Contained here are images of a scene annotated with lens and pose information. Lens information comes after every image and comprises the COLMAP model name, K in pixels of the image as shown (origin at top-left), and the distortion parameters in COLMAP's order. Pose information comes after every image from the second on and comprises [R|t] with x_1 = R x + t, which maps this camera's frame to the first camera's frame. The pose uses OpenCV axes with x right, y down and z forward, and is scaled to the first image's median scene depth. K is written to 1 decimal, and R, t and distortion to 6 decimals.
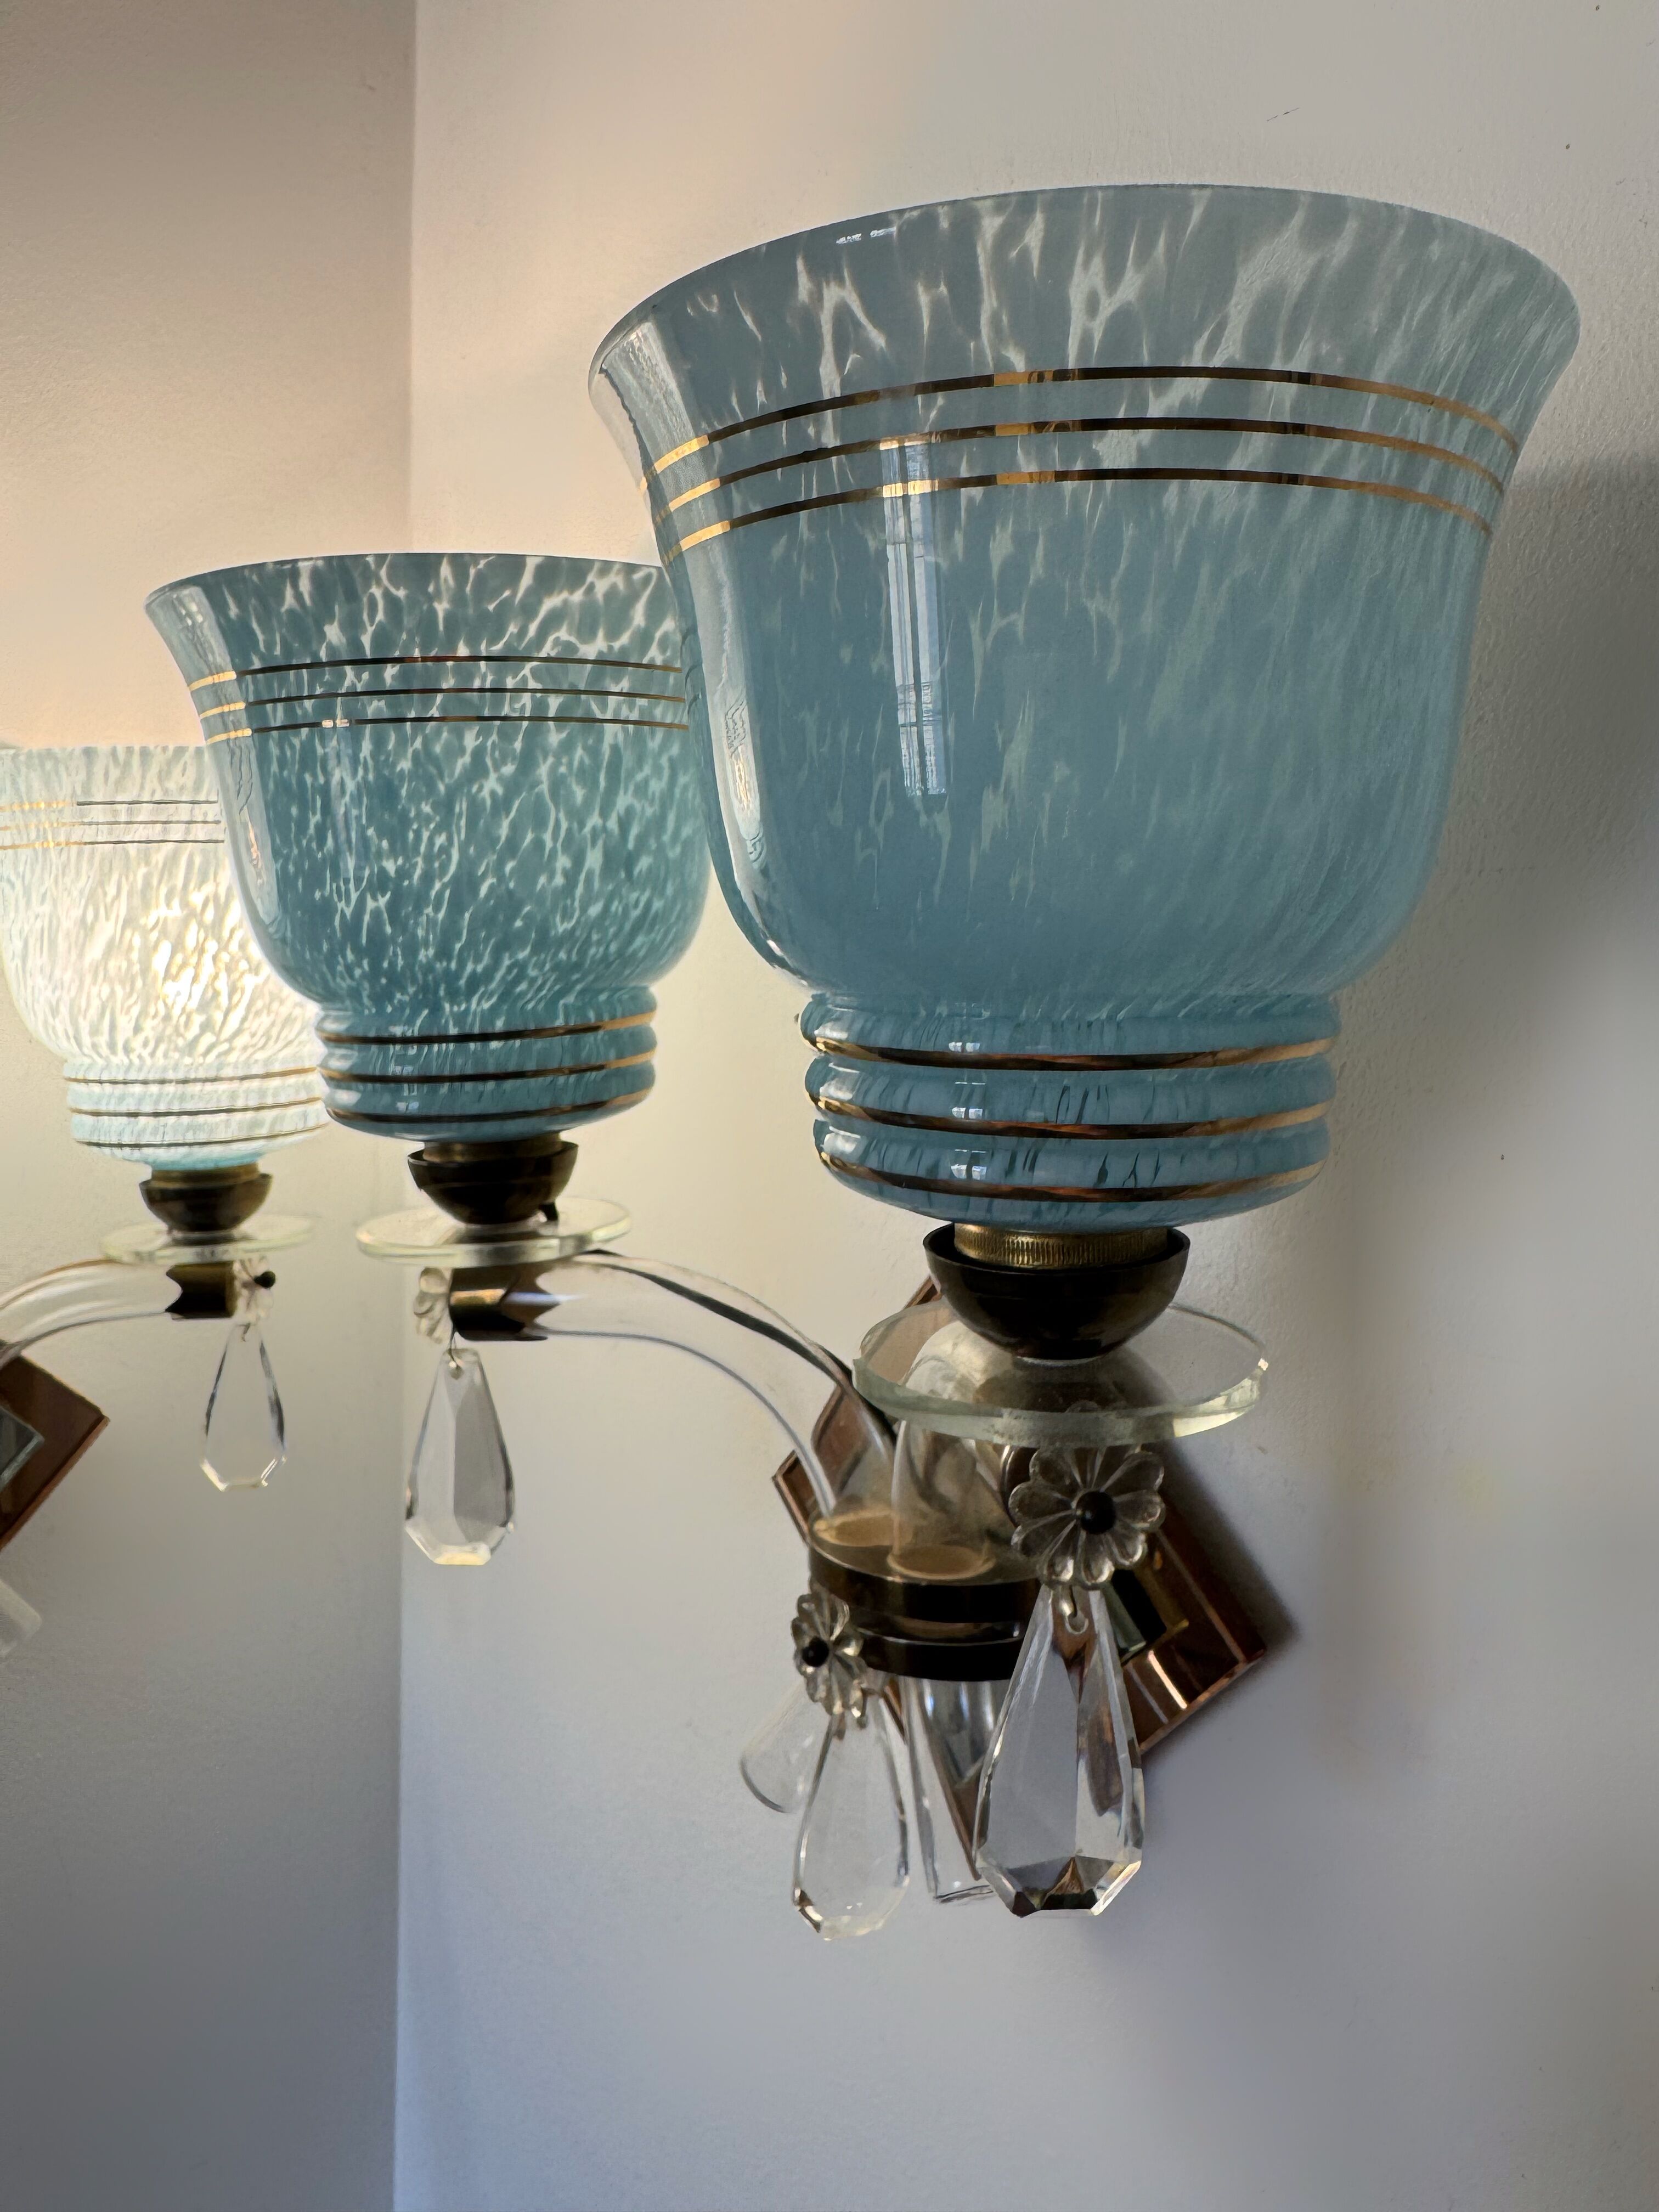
lens RADIAL K [[1573.8, 0, 841.6], [0, 1573.8, 981.5], [0, 0, 1]] dist [-0.001462, 0.001155]
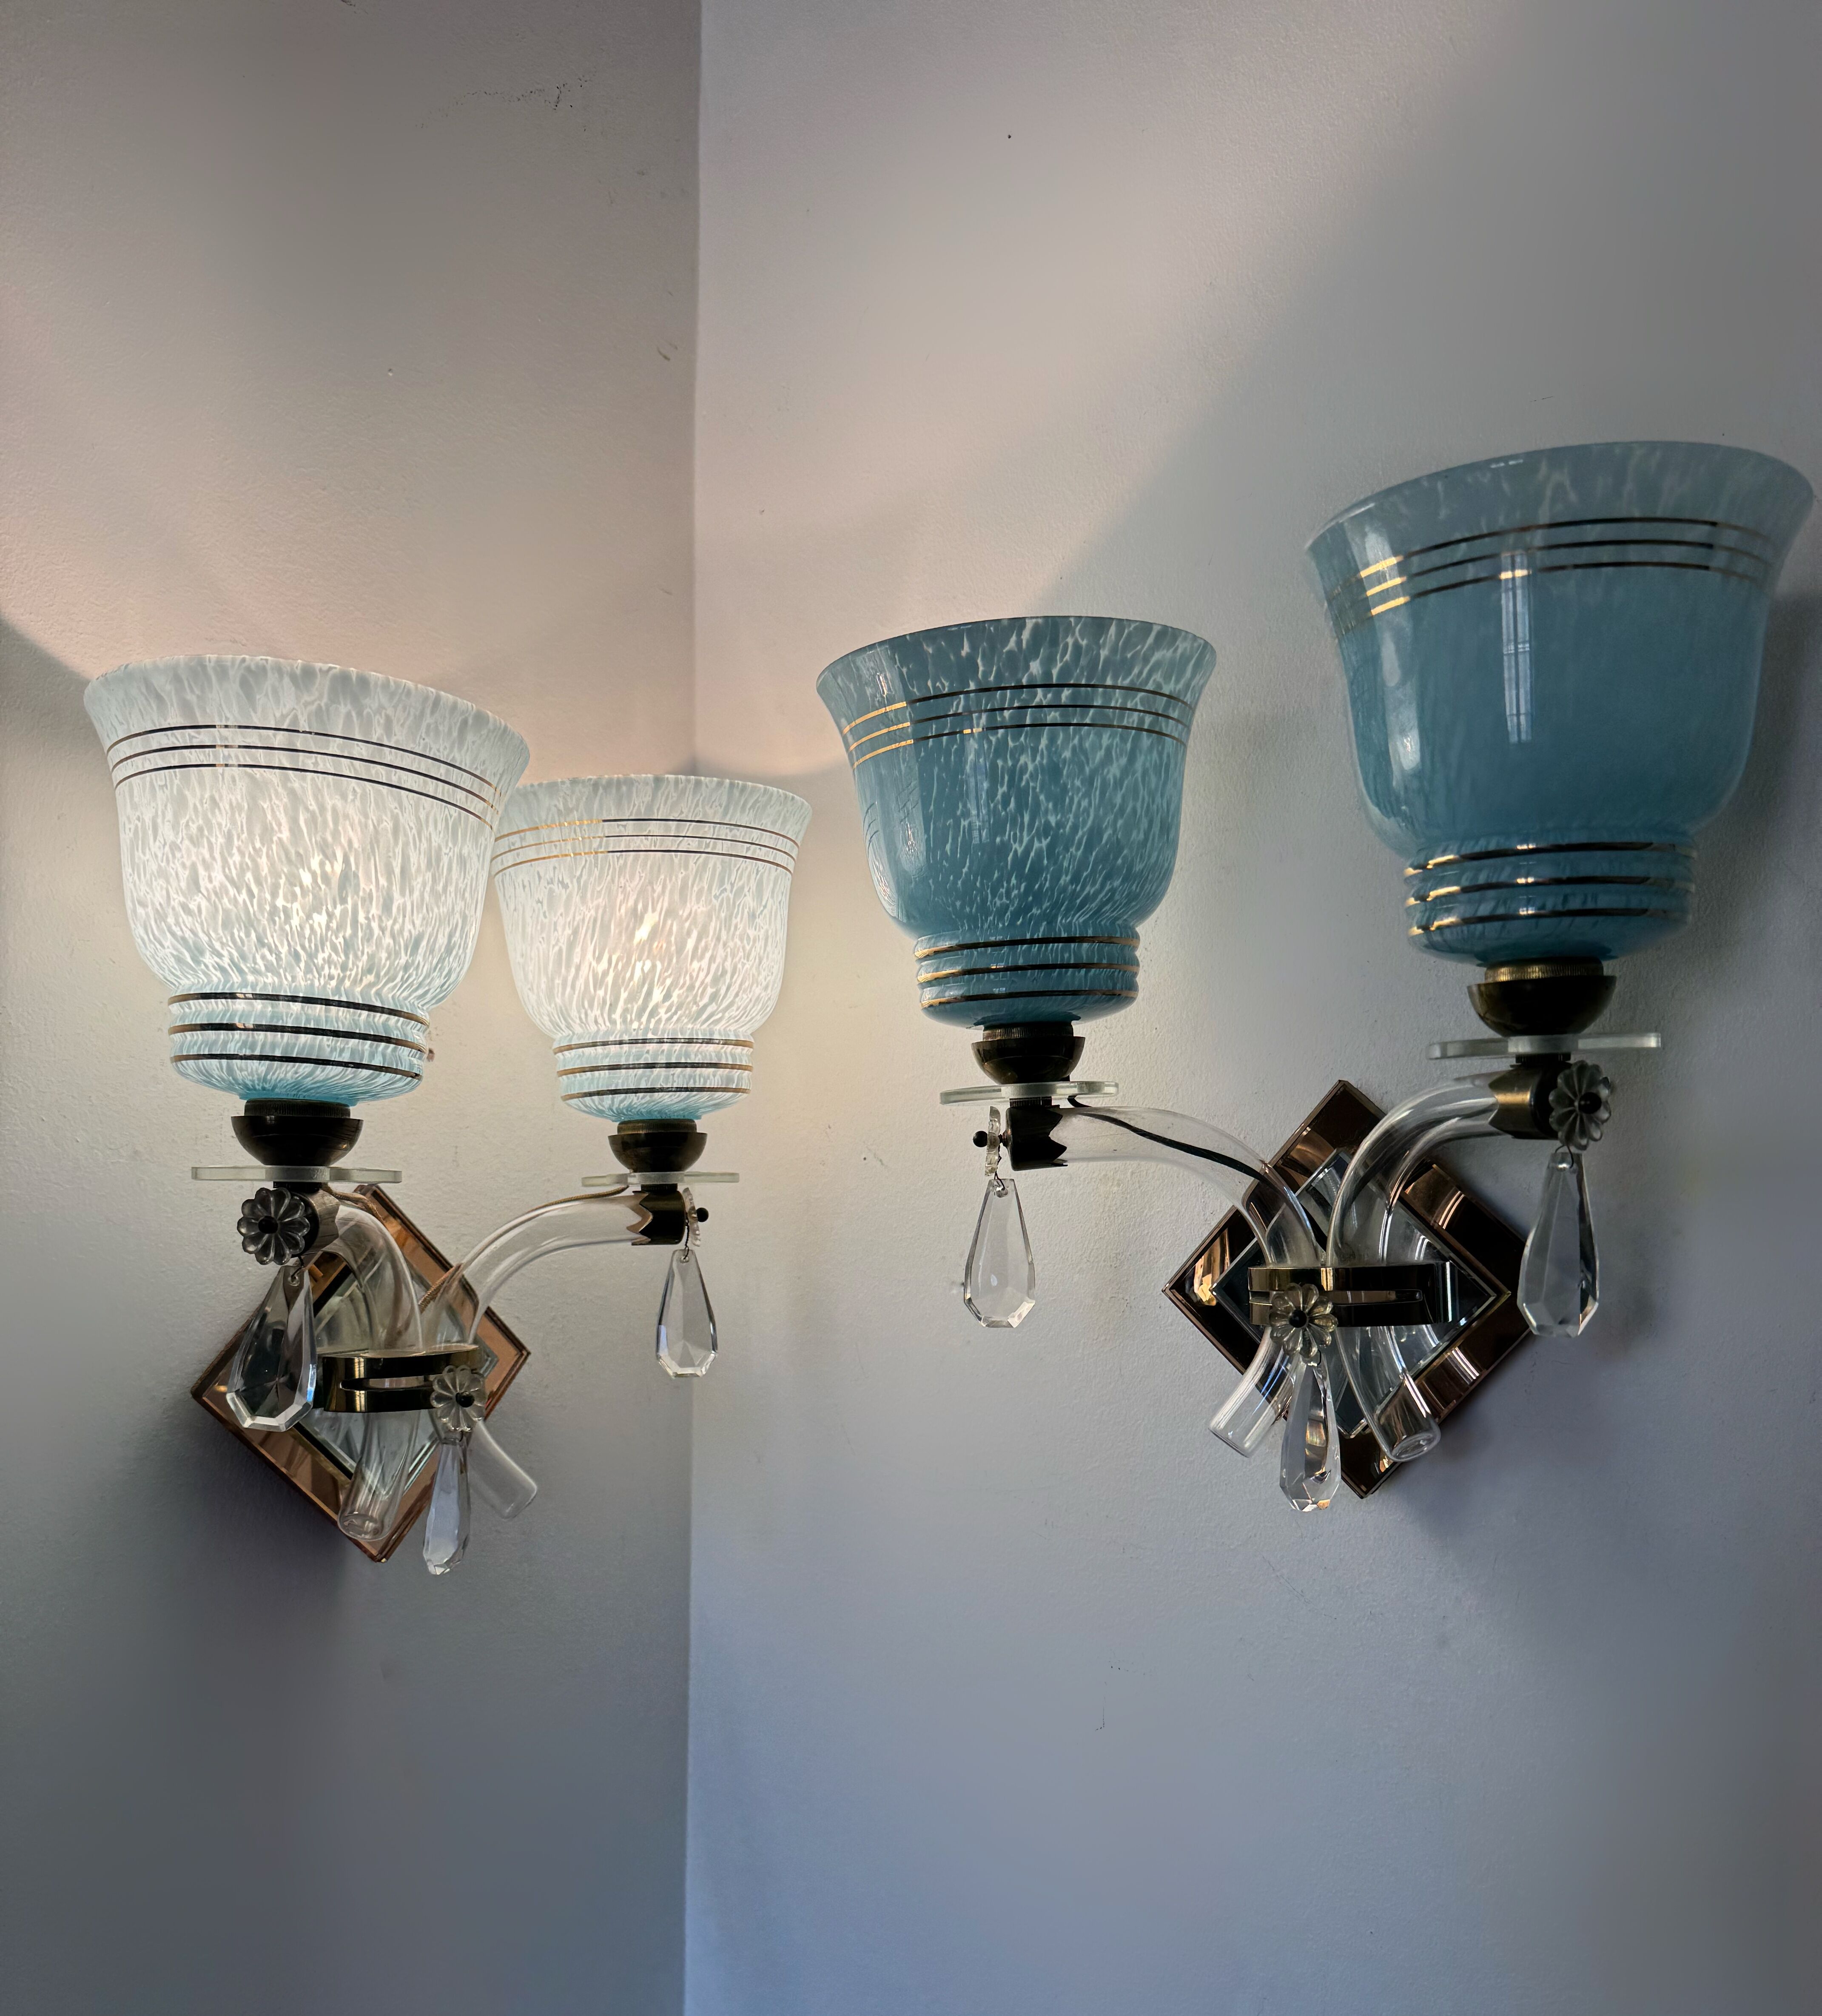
lens RADIAL K [[1703.3, 0, 908.0], [0, 1703.3, 1229.9], [0, 0, 1]] dist [0.129699, -0.285120]
pose [[0.972399, -0.021574, 0.232326, -0.834295], [0.026146, 0.999520, -0.016618, 0.363469], [-0.231856, 0.022234, 0.972496, -0.638849]]
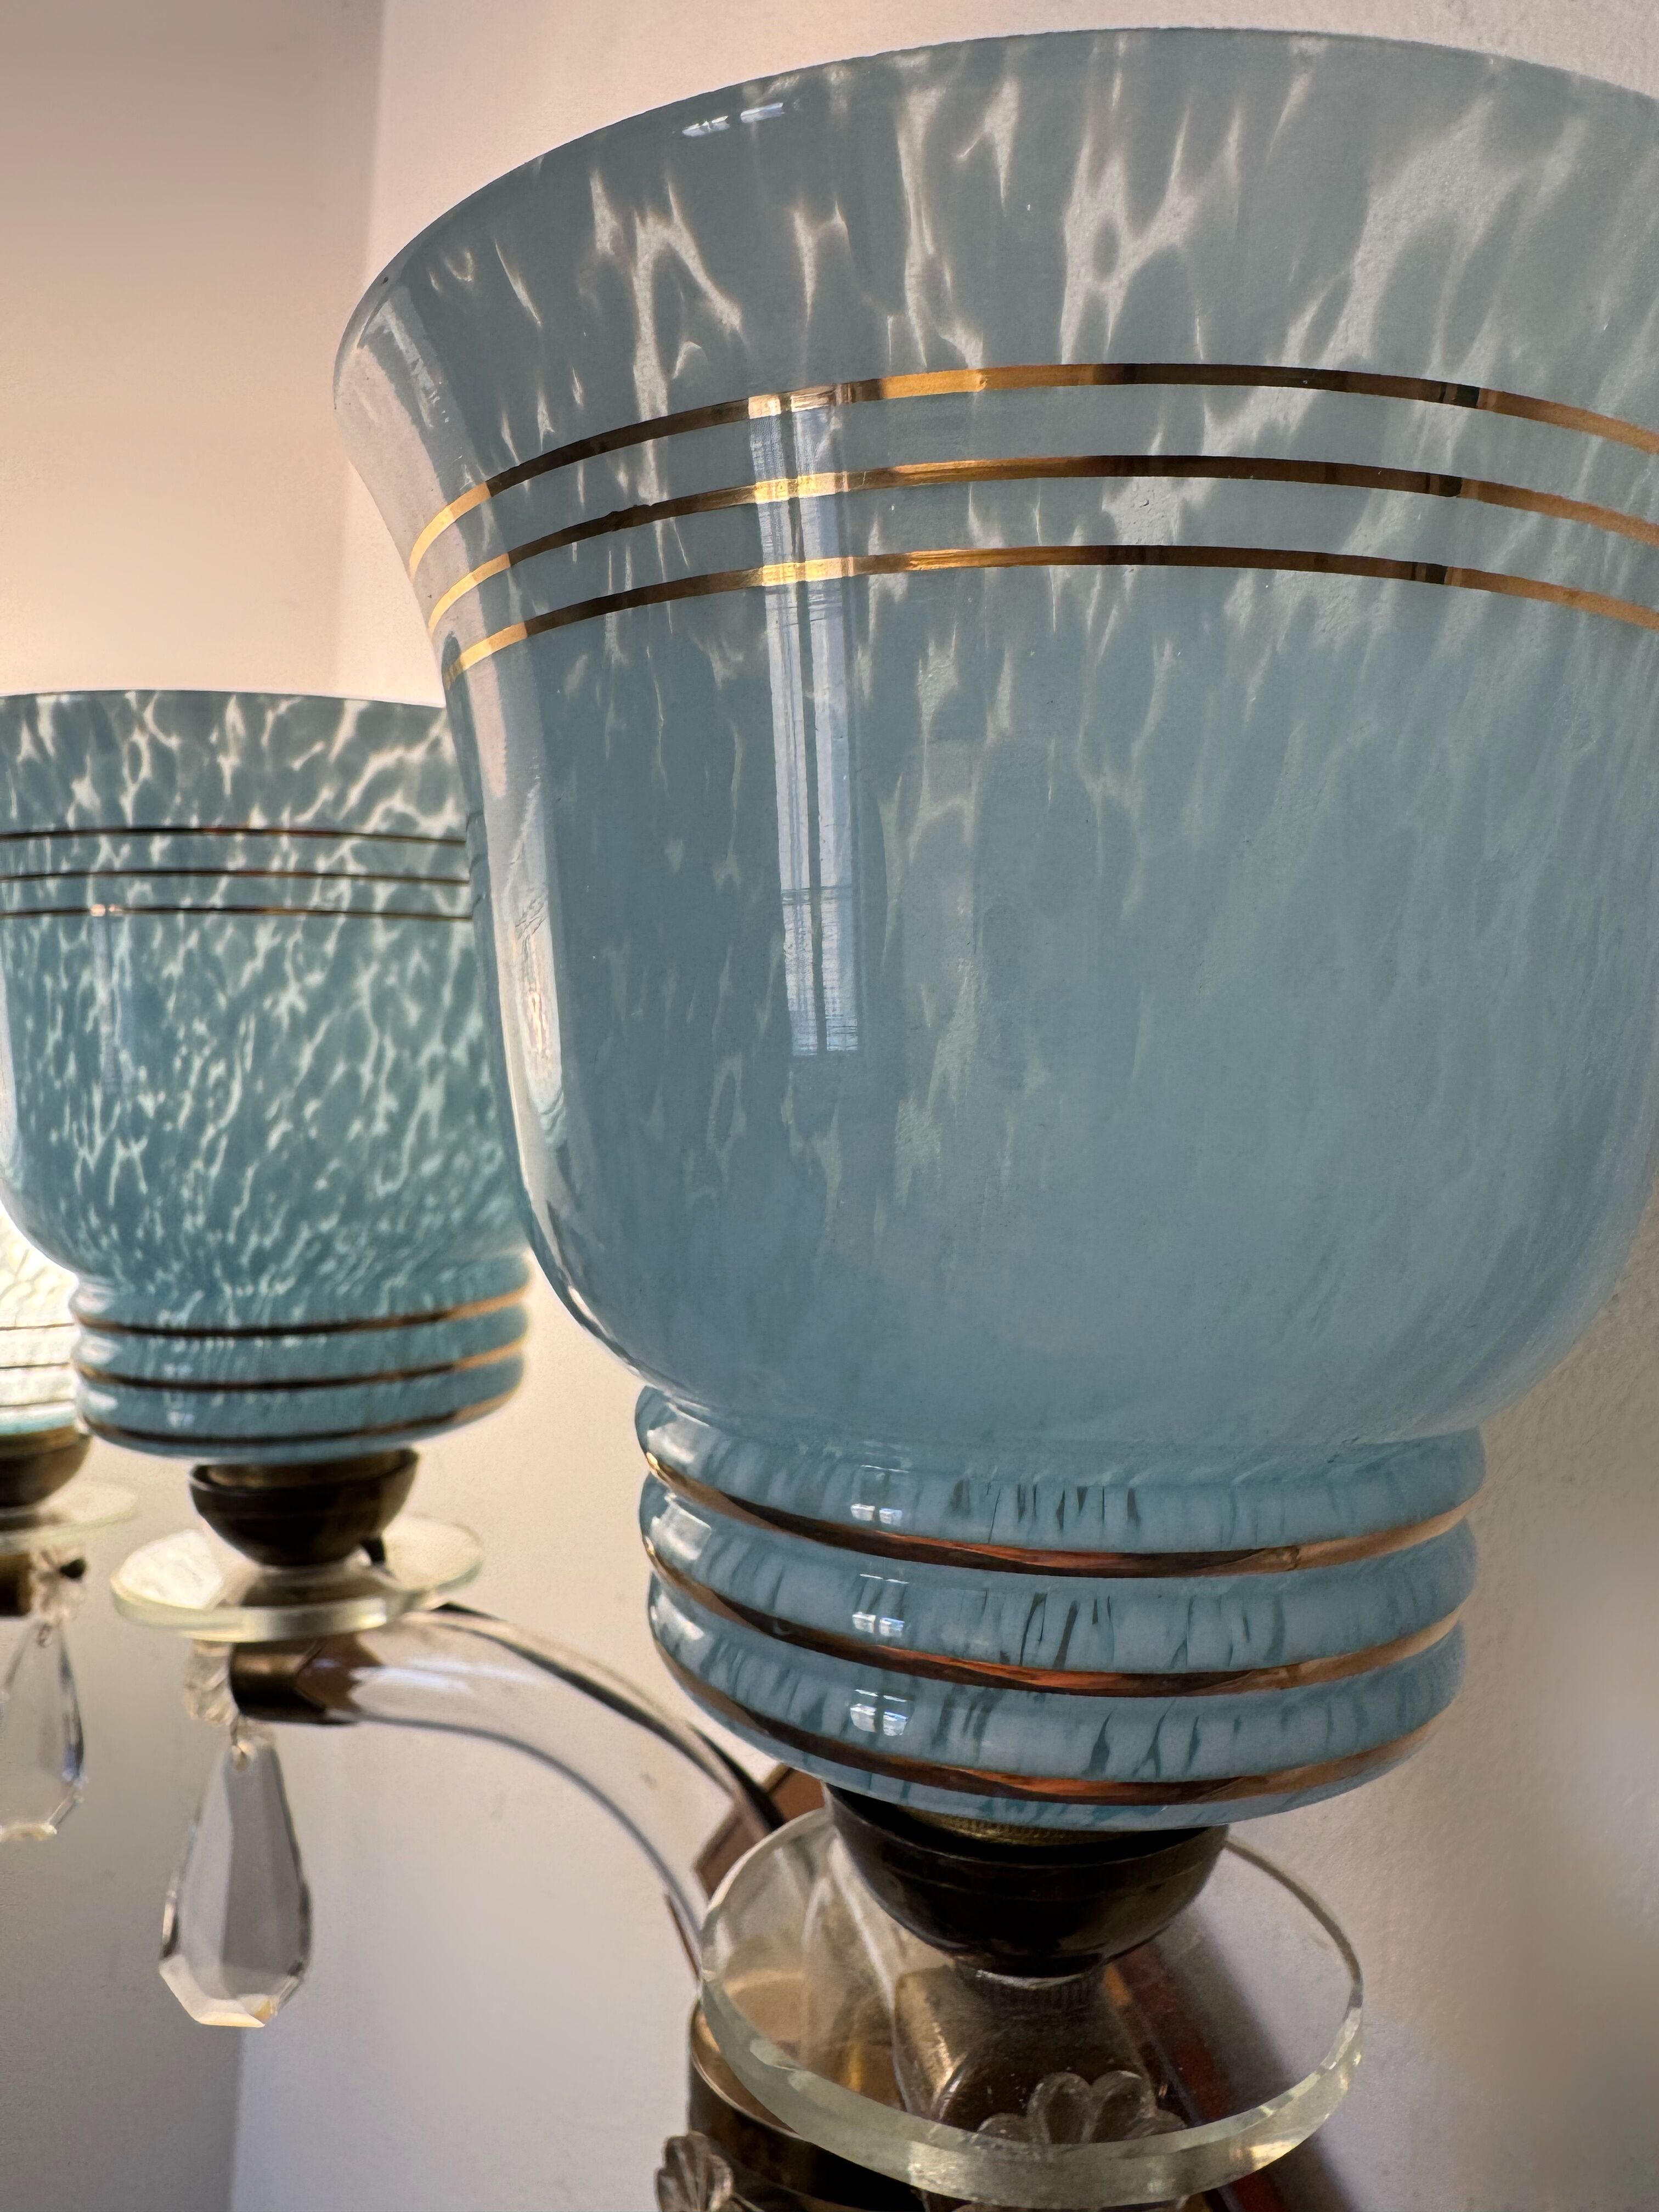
lens RADIAL K [[1567.3, 0, 858.5], [0, 1567.3, 998.6], [0, 0, 1]] dist [-0.006021, 0.000169]
pose [[0.999487, 0.031624, 0.005158, 0.041852], [-0.030971, 0.994749, -0.097543, -0.060326], [-0.008215, 0.097333, 0.995218, 0.256530]]
